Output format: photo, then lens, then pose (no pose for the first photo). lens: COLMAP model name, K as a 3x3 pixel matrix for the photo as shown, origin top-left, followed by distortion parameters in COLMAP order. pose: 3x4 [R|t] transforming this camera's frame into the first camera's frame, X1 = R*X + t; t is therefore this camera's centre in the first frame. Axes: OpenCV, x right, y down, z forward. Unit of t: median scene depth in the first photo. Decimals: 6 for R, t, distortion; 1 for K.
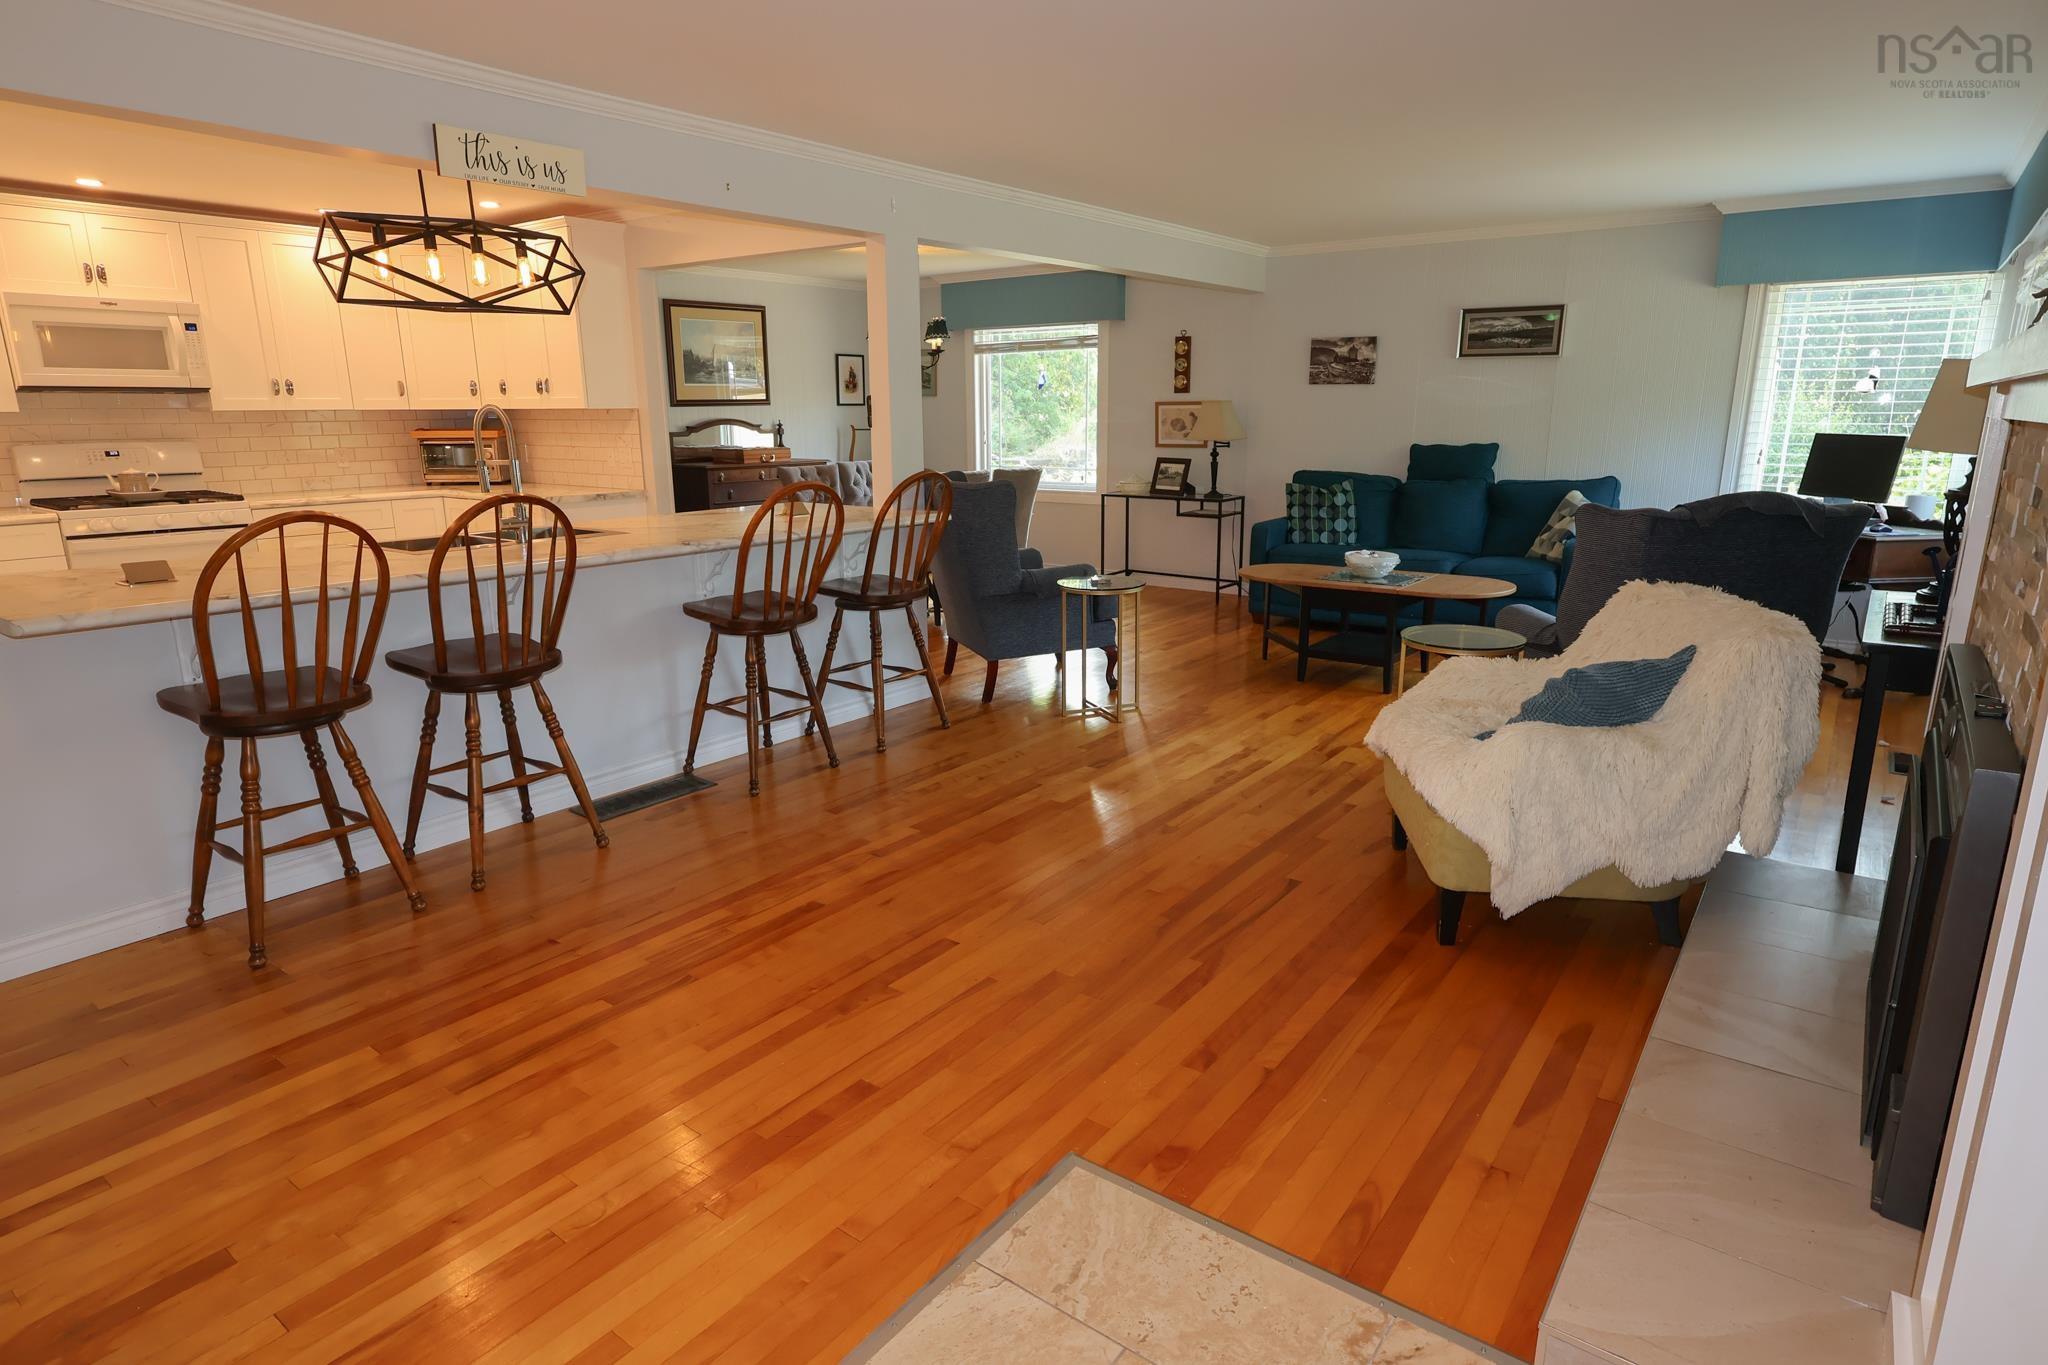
lens RADIAL K [[1110.9, 0, 1027.7], [0, 1110.9, 684.3], [0, 0, 1]] dist [0.002025, 0.000628]
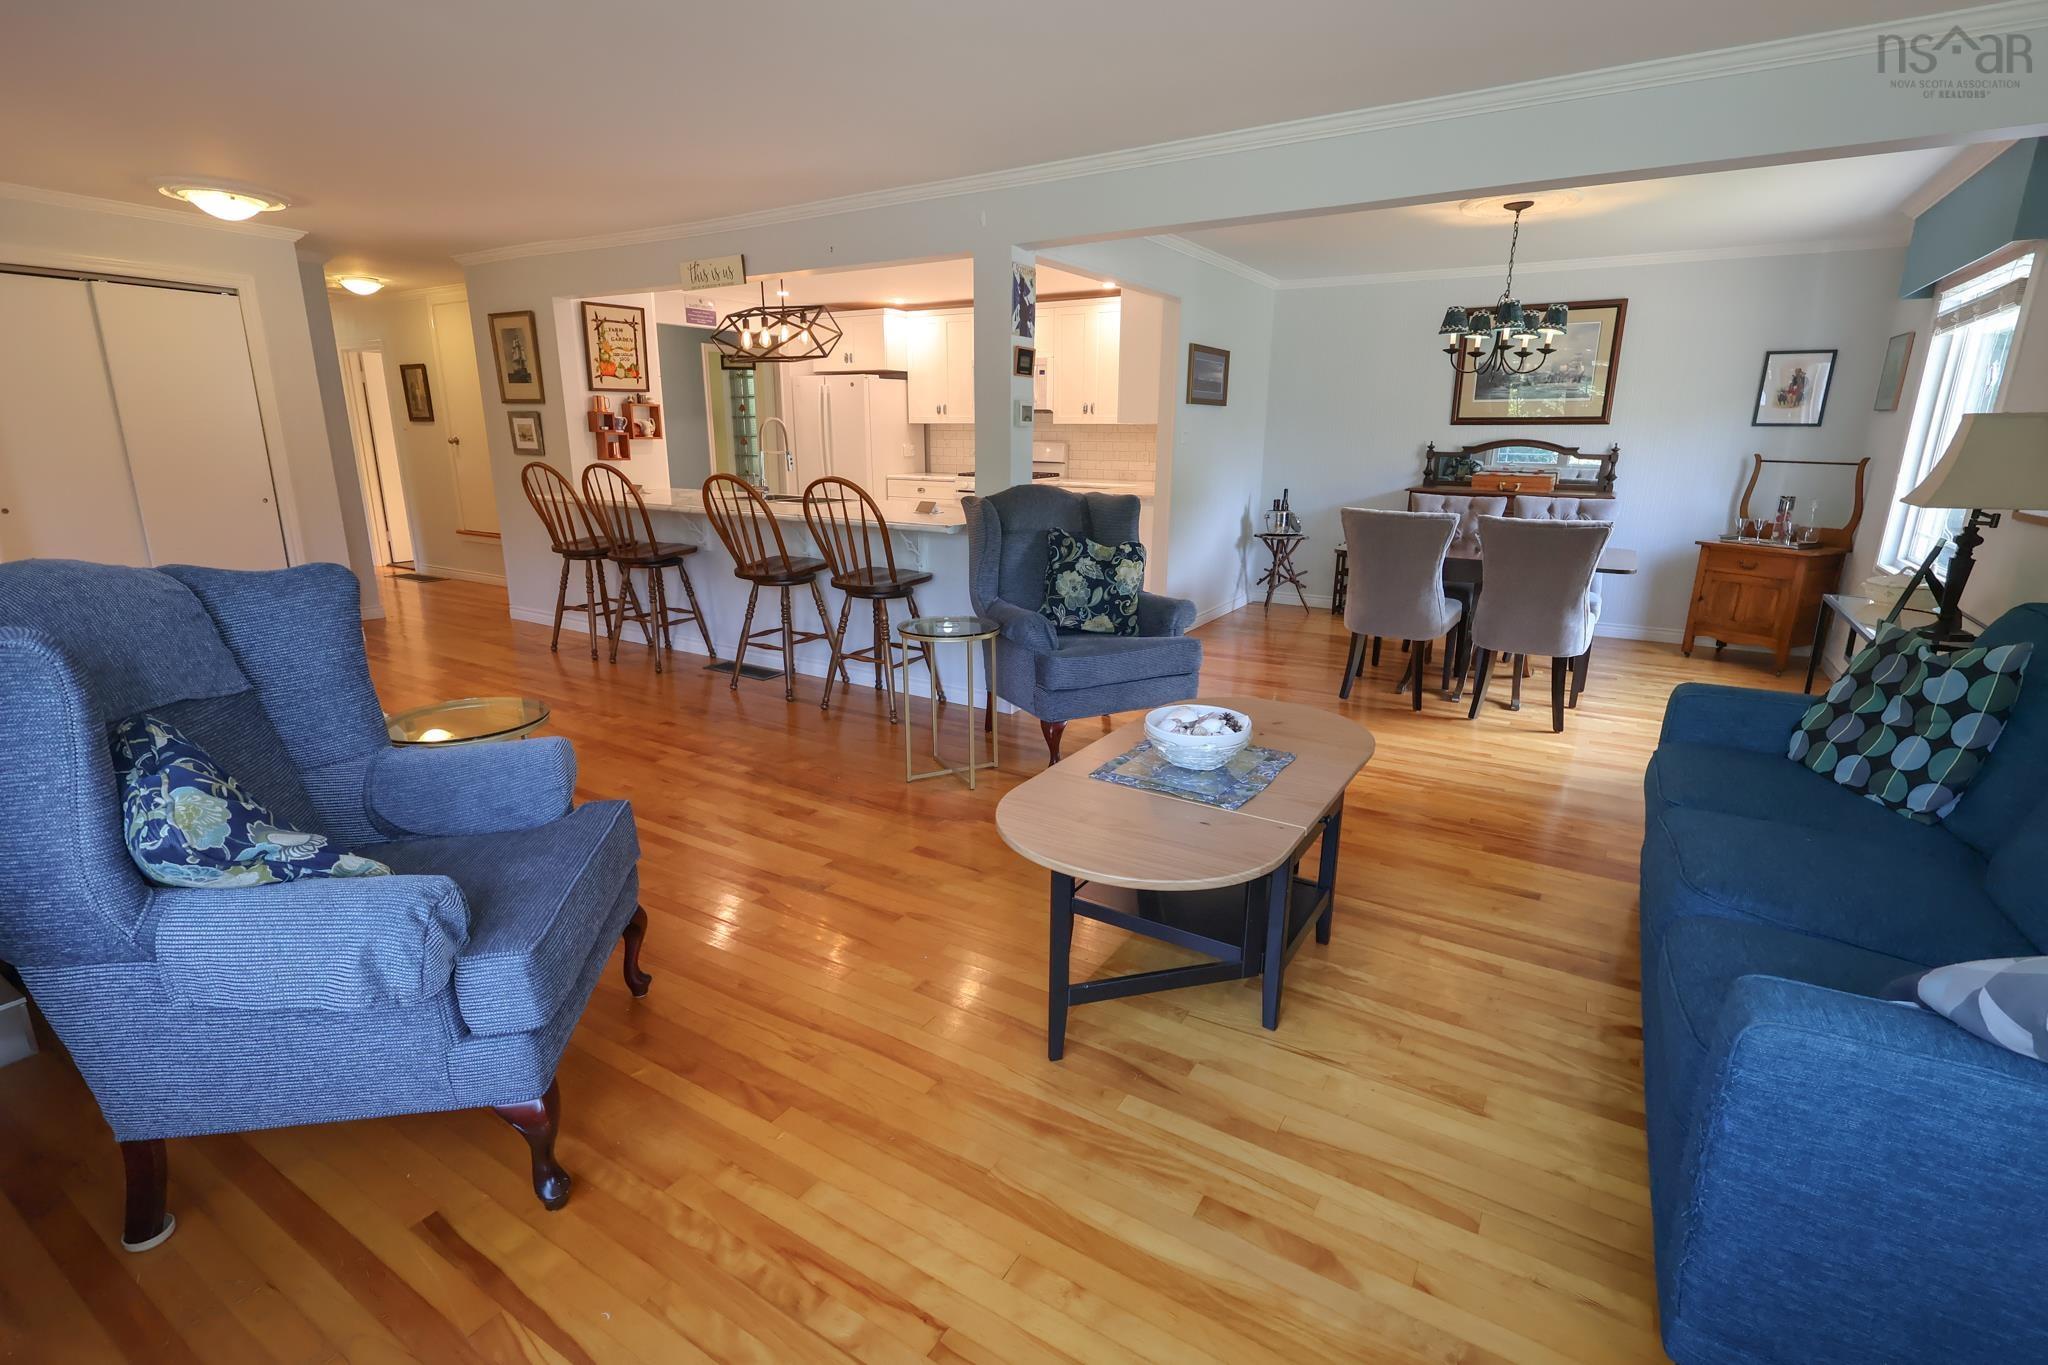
lens RADIAL K [[954.9, 0, 1029.9], [0, 954.9, 678.5], [0, 0, 1]] dist [0.002841, 0.002589]
pose [[0.089023, 0.259901, -0.961523, 0.738108], [-0.249806, 0.940327, 0.231044, -0.223533], [0.964195, 0.219626, 0.148636, 0.894863]]
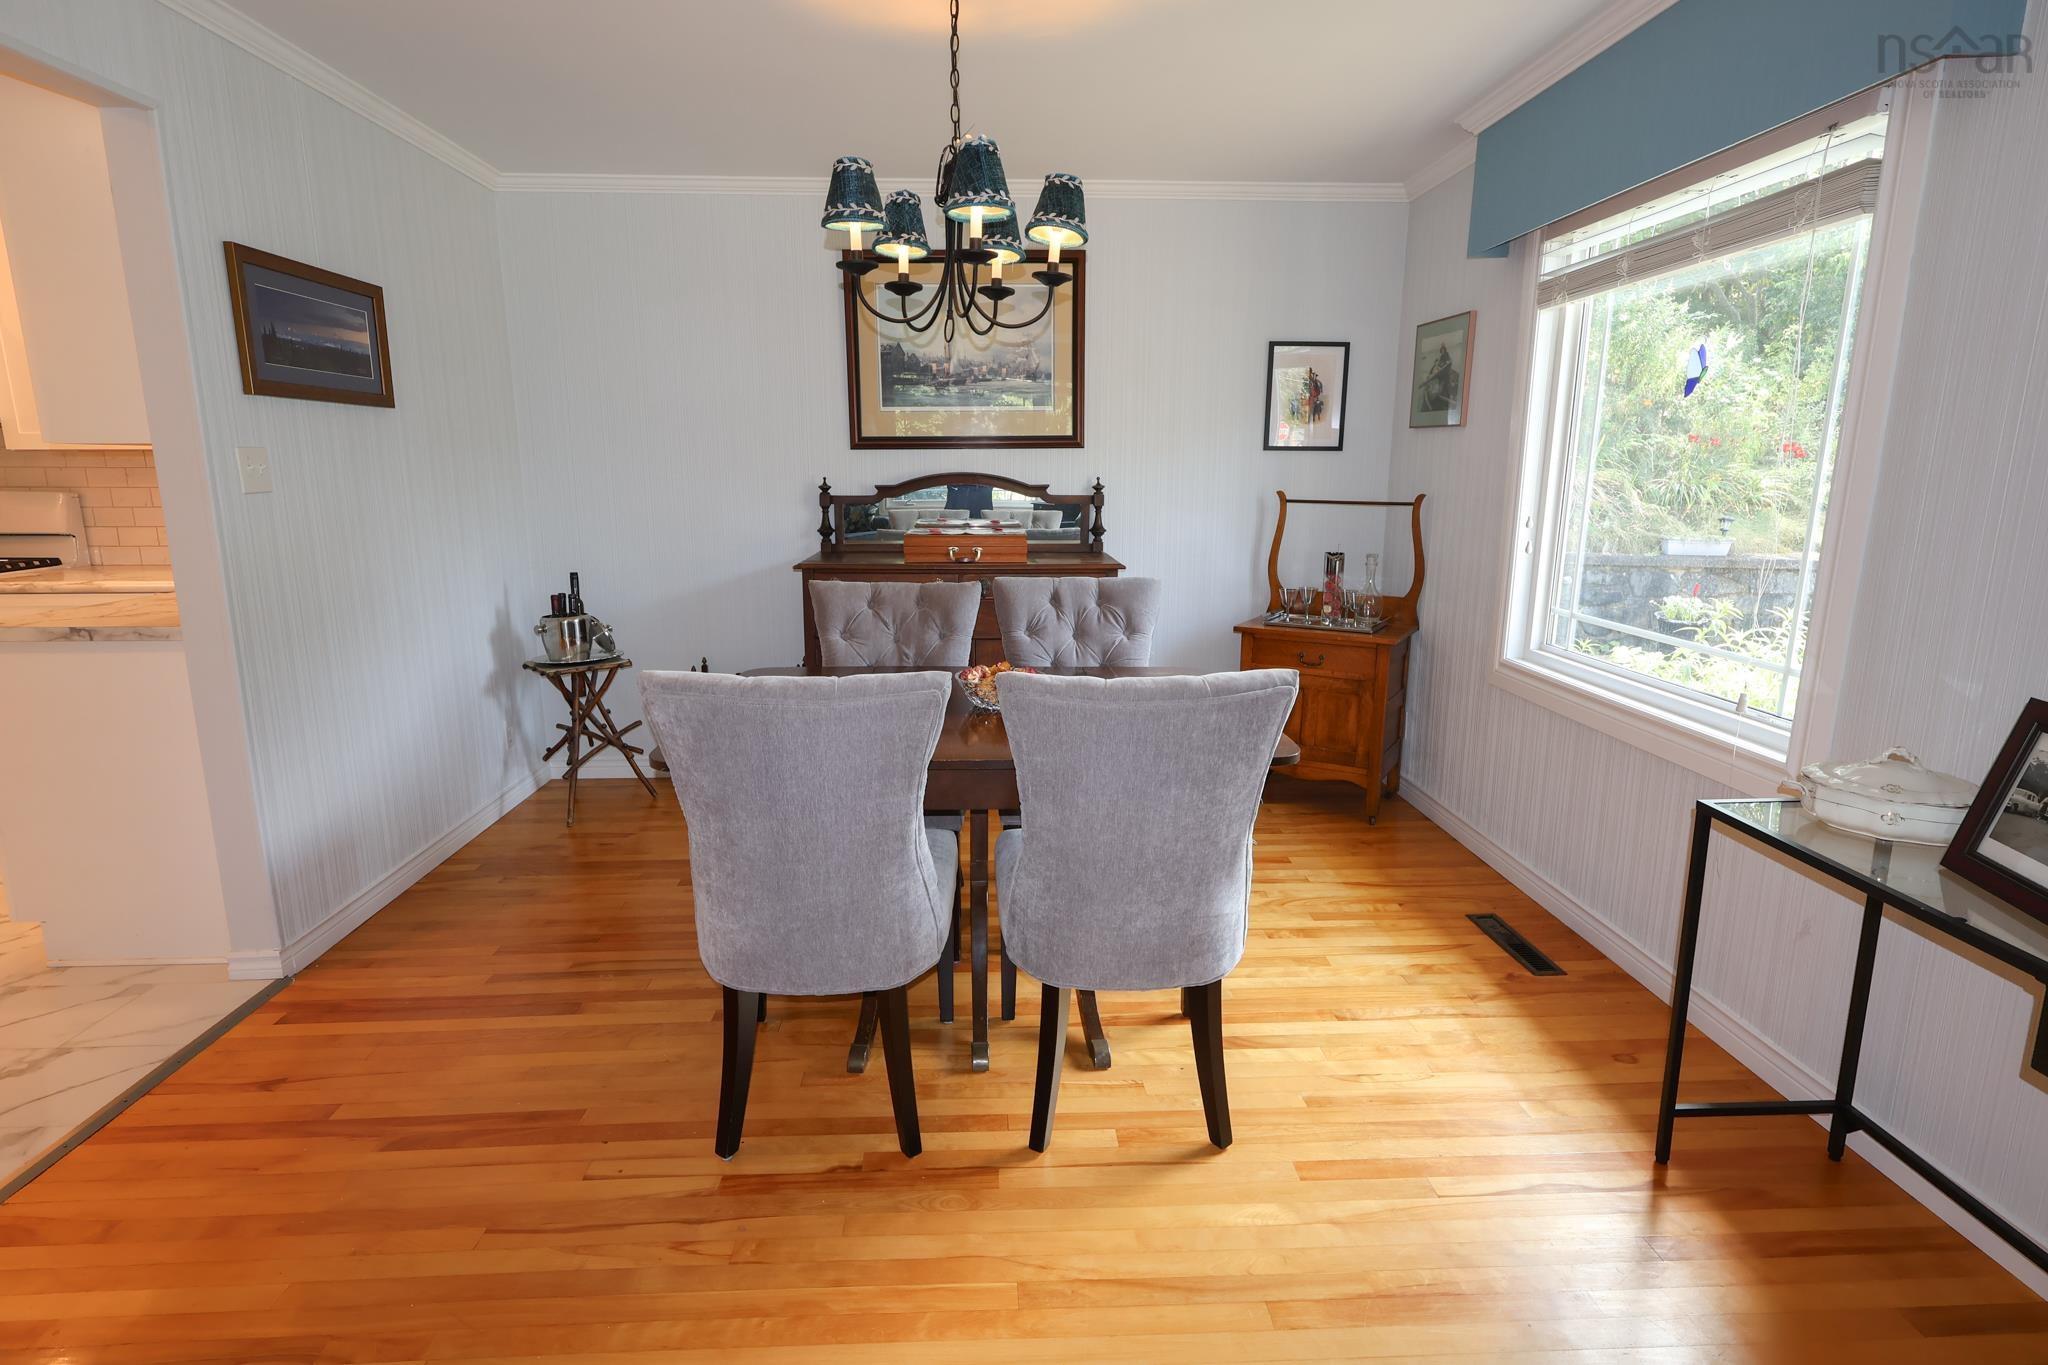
lens RADIAL K [[1030.5, 0, 1017.1], [0, 1030.5, 688.7], [0, 0, 1]] dist [-0.000956, 0.001098]
pose [[0.626967, 0.173125, -0.759566, 0.211431], [-0.194389, 0.978921, 0.062668, -0.278790], [0.754404, 0.108360, 0.647405, 1.142799]]
